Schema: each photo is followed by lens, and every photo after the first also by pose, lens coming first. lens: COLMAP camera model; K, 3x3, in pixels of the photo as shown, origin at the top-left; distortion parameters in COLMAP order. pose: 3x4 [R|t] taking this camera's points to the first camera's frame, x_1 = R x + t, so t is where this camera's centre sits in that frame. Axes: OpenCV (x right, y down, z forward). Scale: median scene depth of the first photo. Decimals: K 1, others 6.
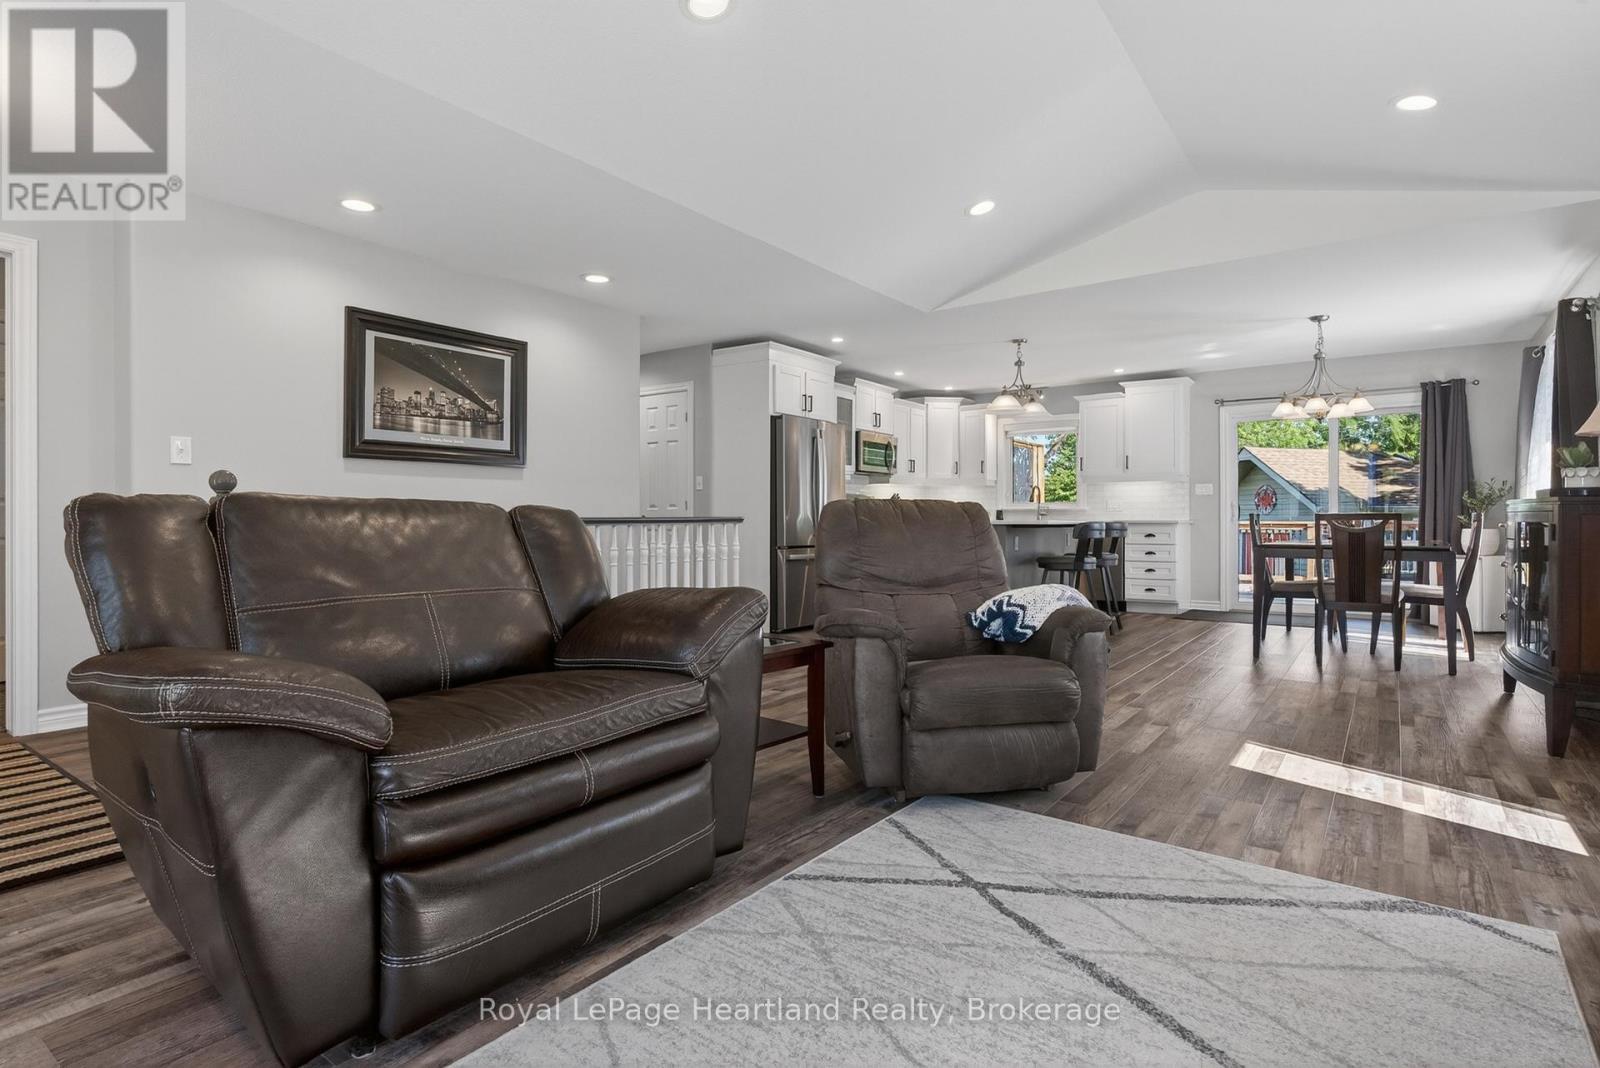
lens RADIAL K [[815.8, 0, 803.8], [0, 815.8, 511.5], [0, 0, 1]] dist [0.000670, -0.000621]
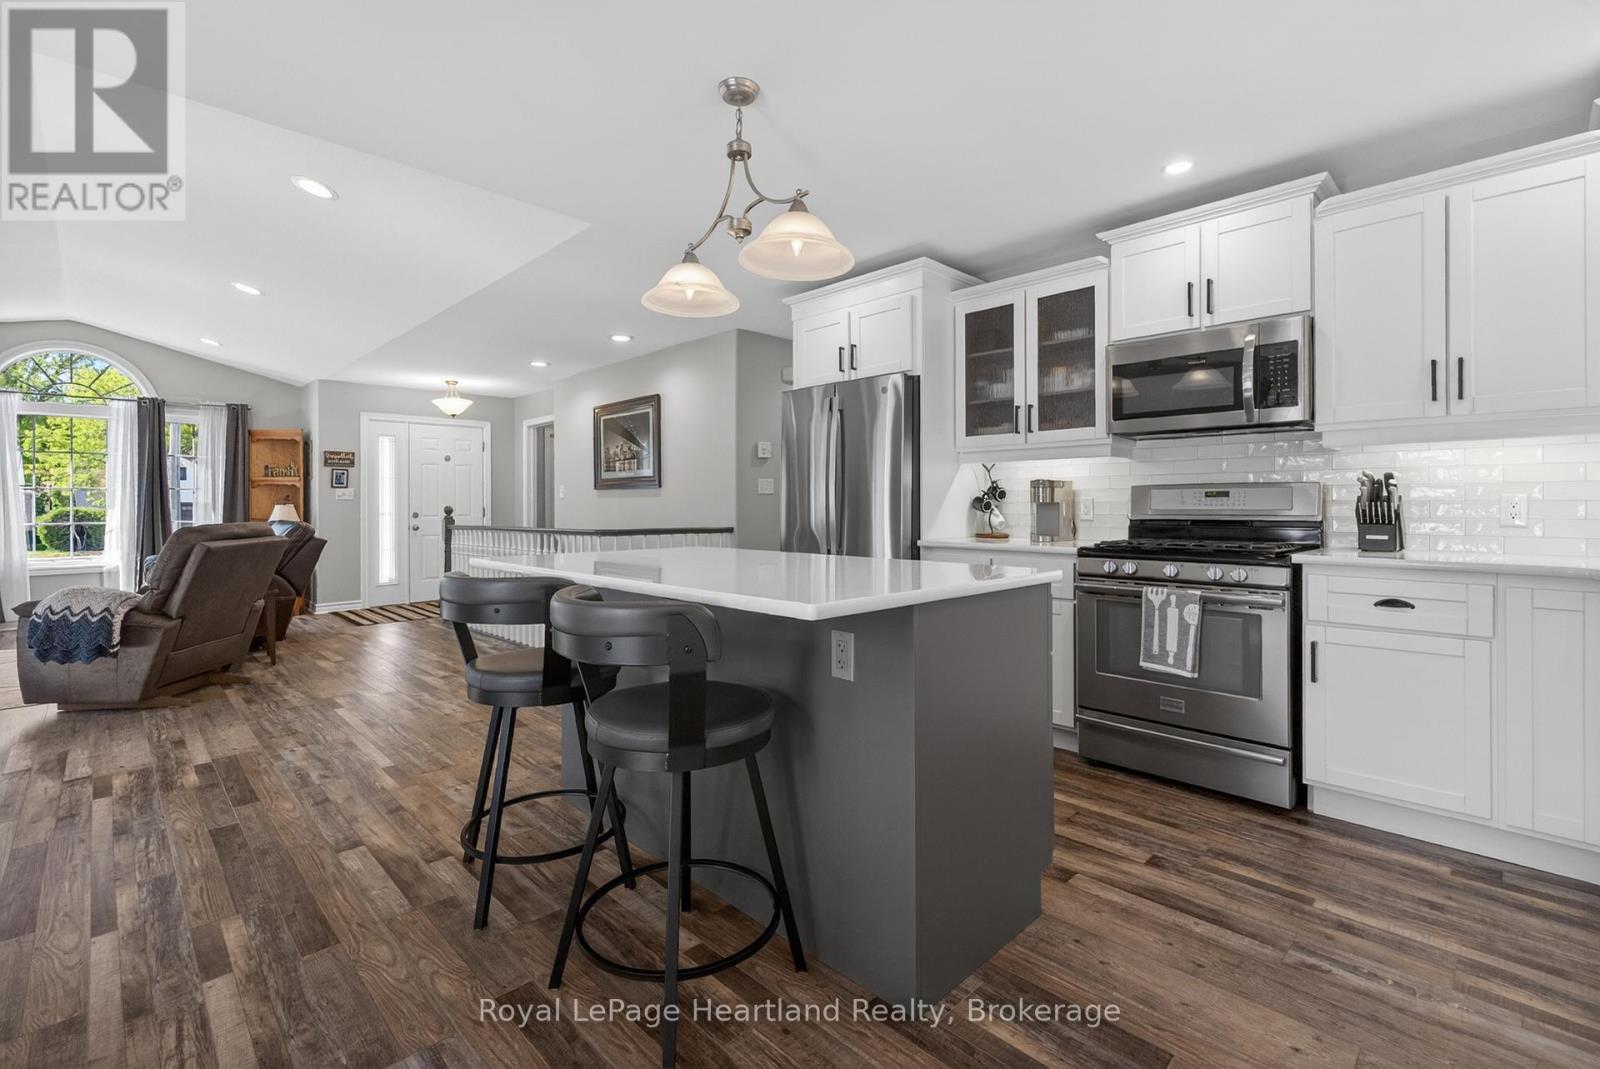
lens RADIAL K [[849.4, 0, 801.7], [0, 849.4, 517.4], [0, 0, 1]] dist [0.001903, 0.000191]
pose [[-0.248985, 0.001473, -0.968506, 1.048026], [0.000097, 0.999999, 0.001496, -0.007569], [0.968507, 0.000278, -0.248985, 1.738380]]
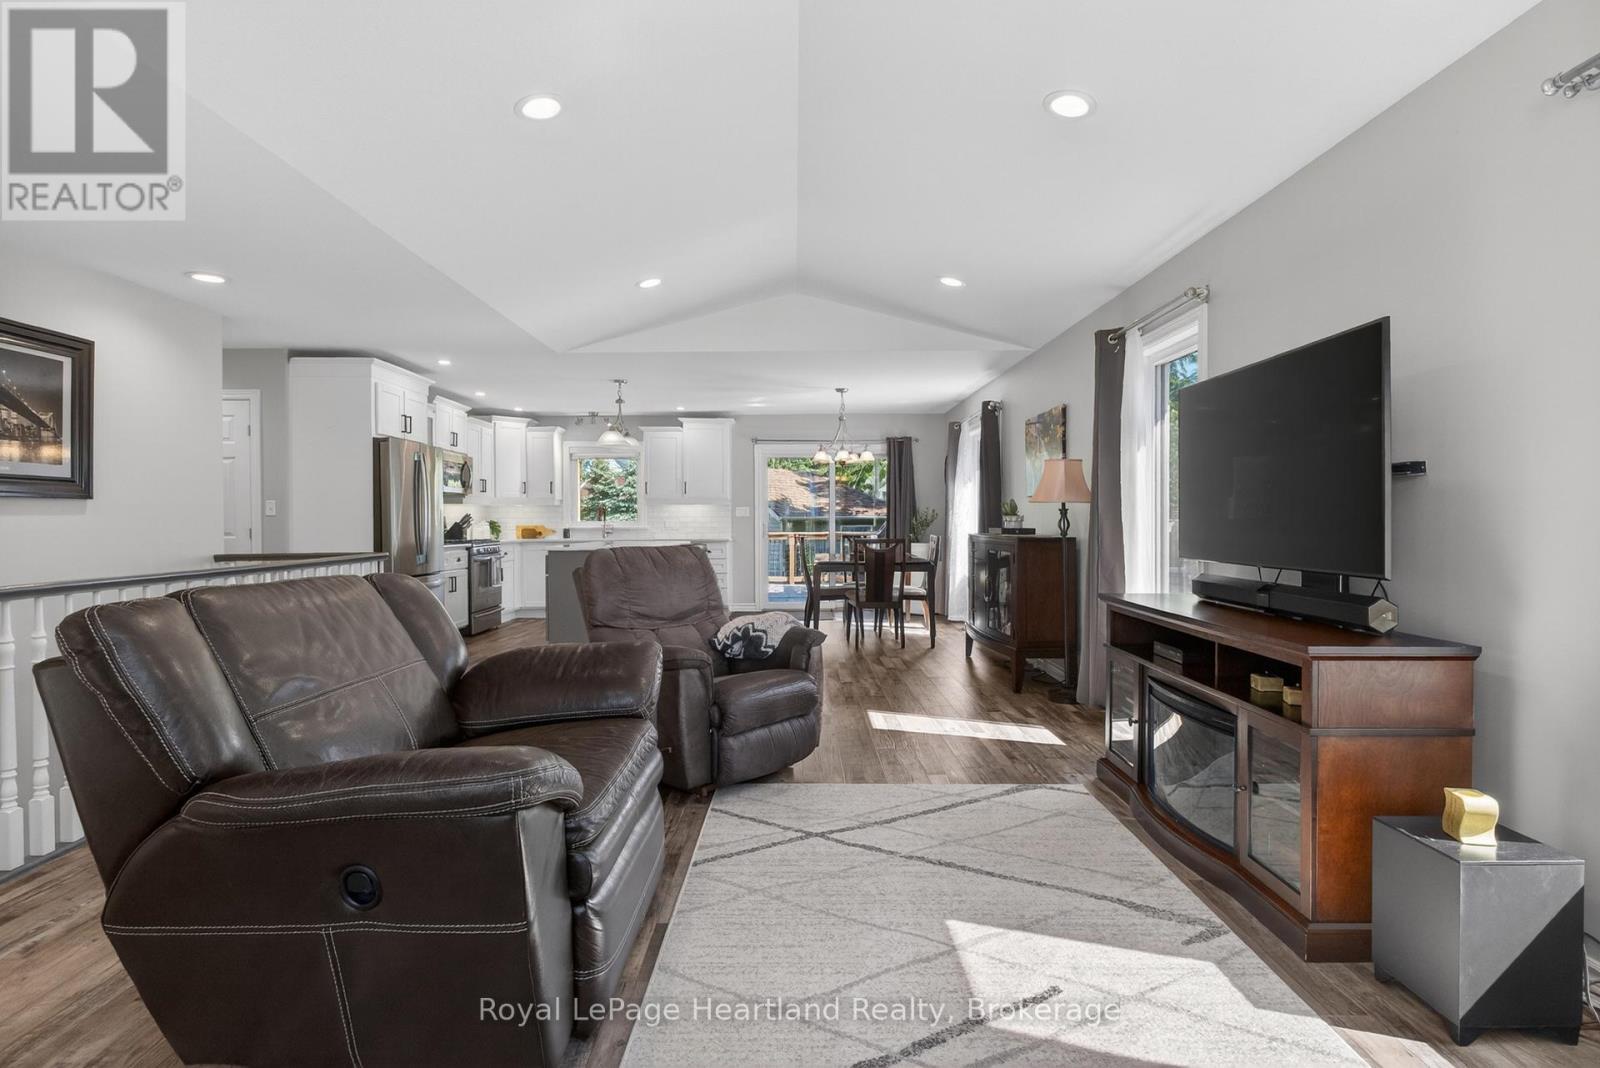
lens RADIAL K [[815.8, 0, 803.8], [0, 815.8, 511.5], [0, 0, 1]] dist [0.000670, -0.000621]
pose [[0.806922, 0.001782, 0.590656, -0.275696], [-0.000495, 0.999997, -0.002341, -0.044006], [-0.590658, 0.001597, 0.806920, -0.058378]]
